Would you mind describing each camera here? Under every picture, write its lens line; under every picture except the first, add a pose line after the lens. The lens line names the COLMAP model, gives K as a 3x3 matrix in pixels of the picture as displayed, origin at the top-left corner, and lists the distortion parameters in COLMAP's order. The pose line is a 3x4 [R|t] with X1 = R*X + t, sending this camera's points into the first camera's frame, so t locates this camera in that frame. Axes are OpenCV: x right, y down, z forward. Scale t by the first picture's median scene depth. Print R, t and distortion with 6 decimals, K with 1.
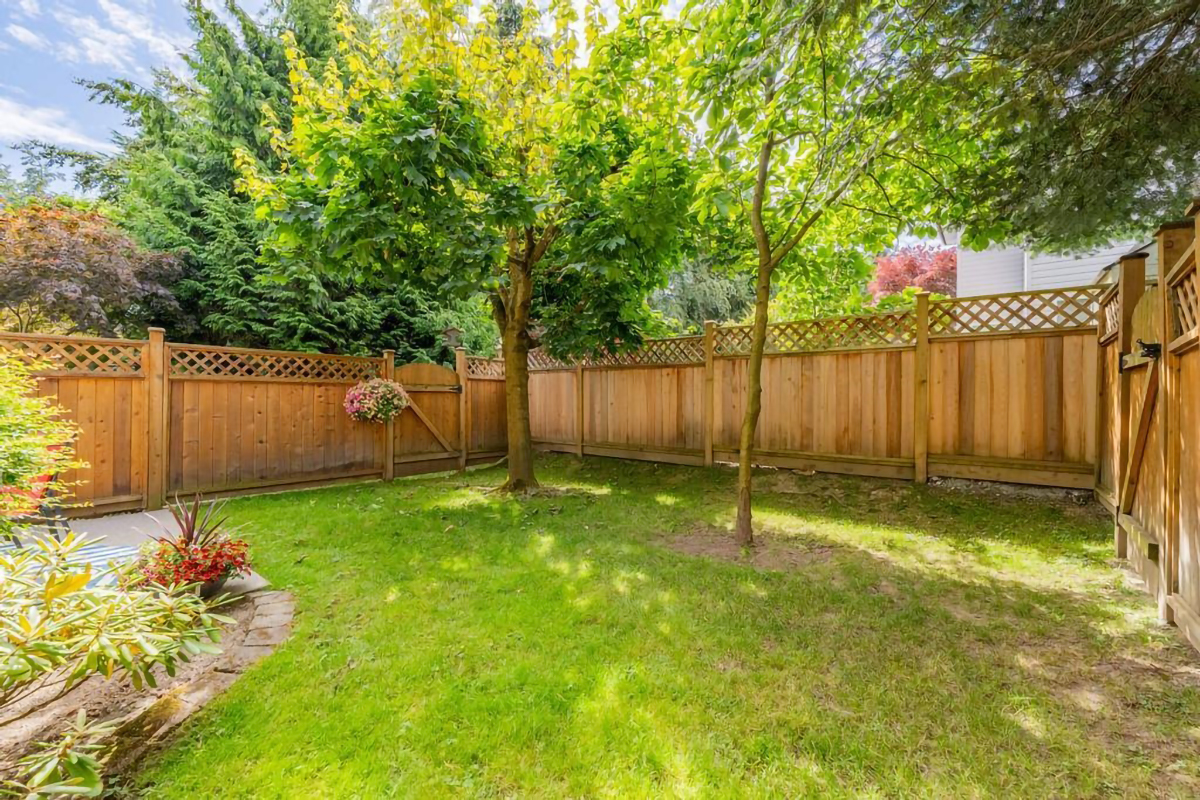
lens RADIAL K [[478.6, 0, 602.9], [0, 478.6, 394.8], [0, 0, 1]] dist [-0.000546, 0.000073]
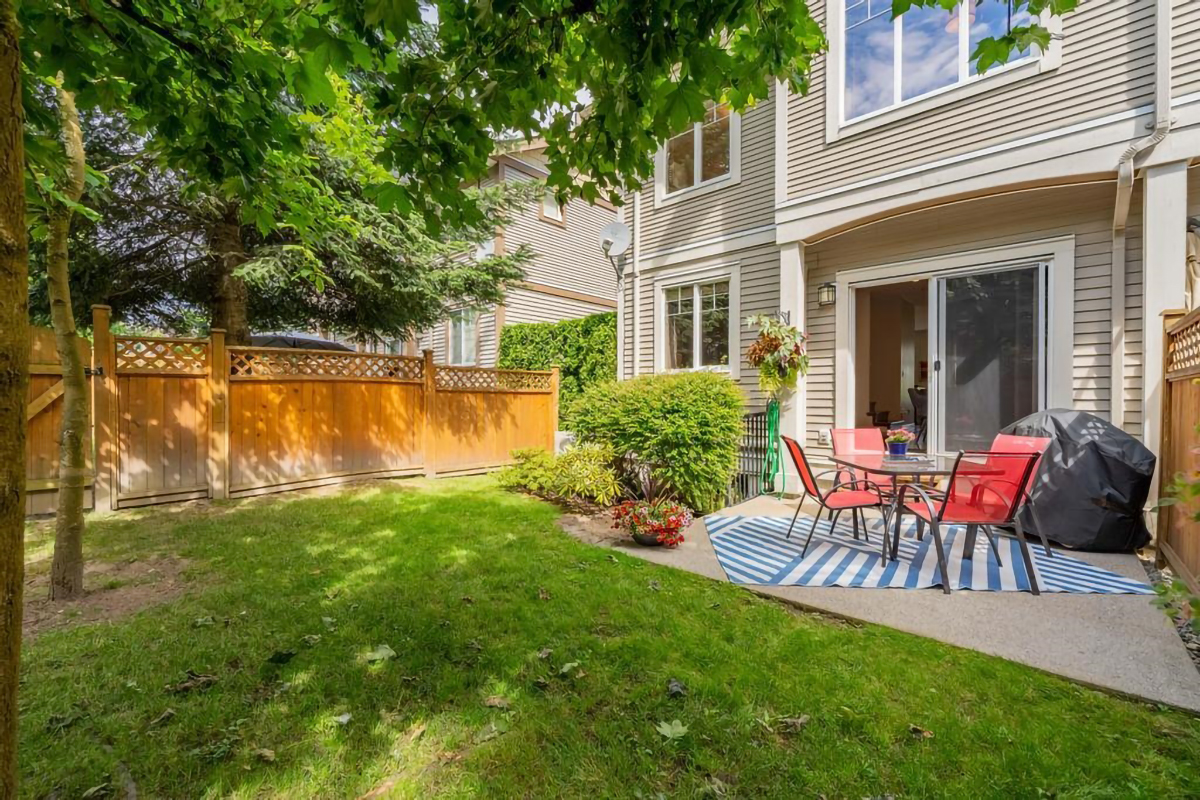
lens RADIAL K [[504.8, 0, 608.8], [0, 504.8, 398.8], [0, 0, 1]] dist [0.001678, -0.000136]
pose [[-0.997648, -0.015386, 0.066799, -0.352246], [-0.015016, 0.999869, 0.006024, -0.002081], [-0.066883, 0.005007, -0.997748, 1.069933]]
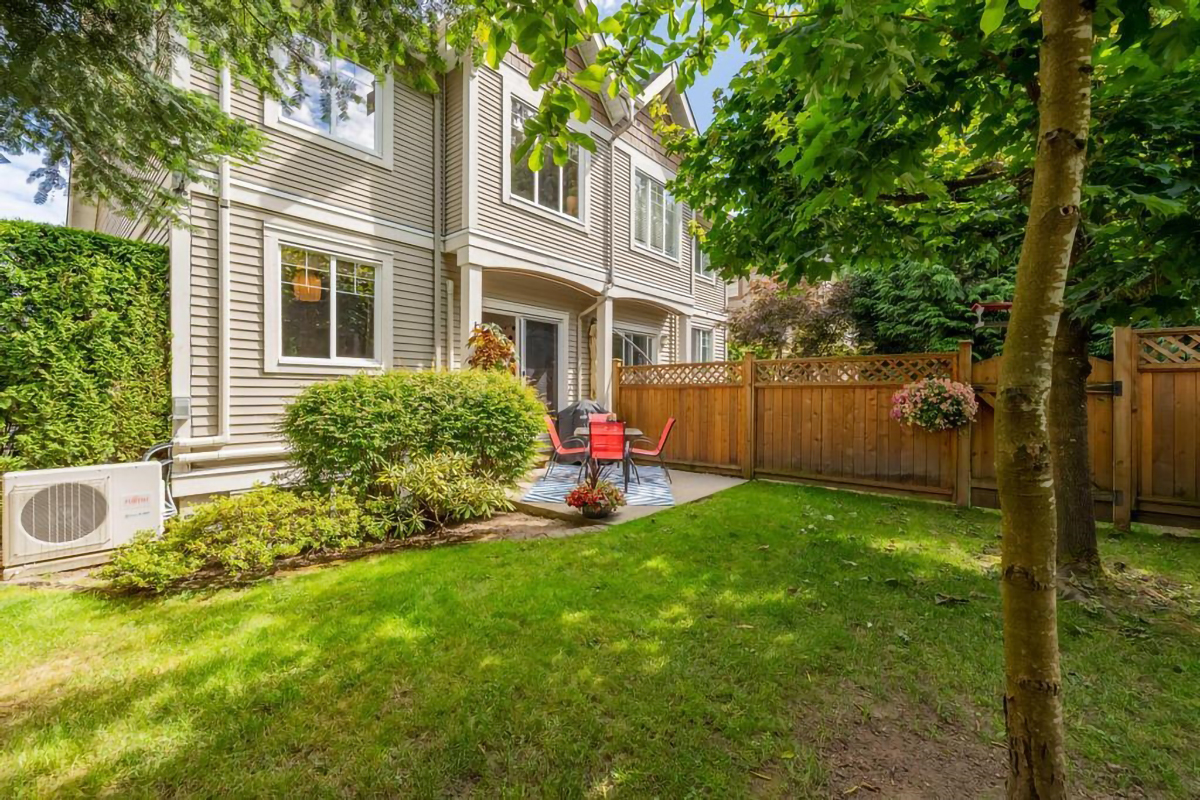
lens RADIAL K [[478.6, 0, 602.9], [0, 478.6, 394.8], [0, 0, 1]] dist [-0.000546, 0.000073]
pose [[-0.021277, -0.009592, -0.999728, 0.372694], [-0.002712, 0.999951, -0.009536, 0.004303], [0.999770, 0.002509, -0.021302, 0.458254]]
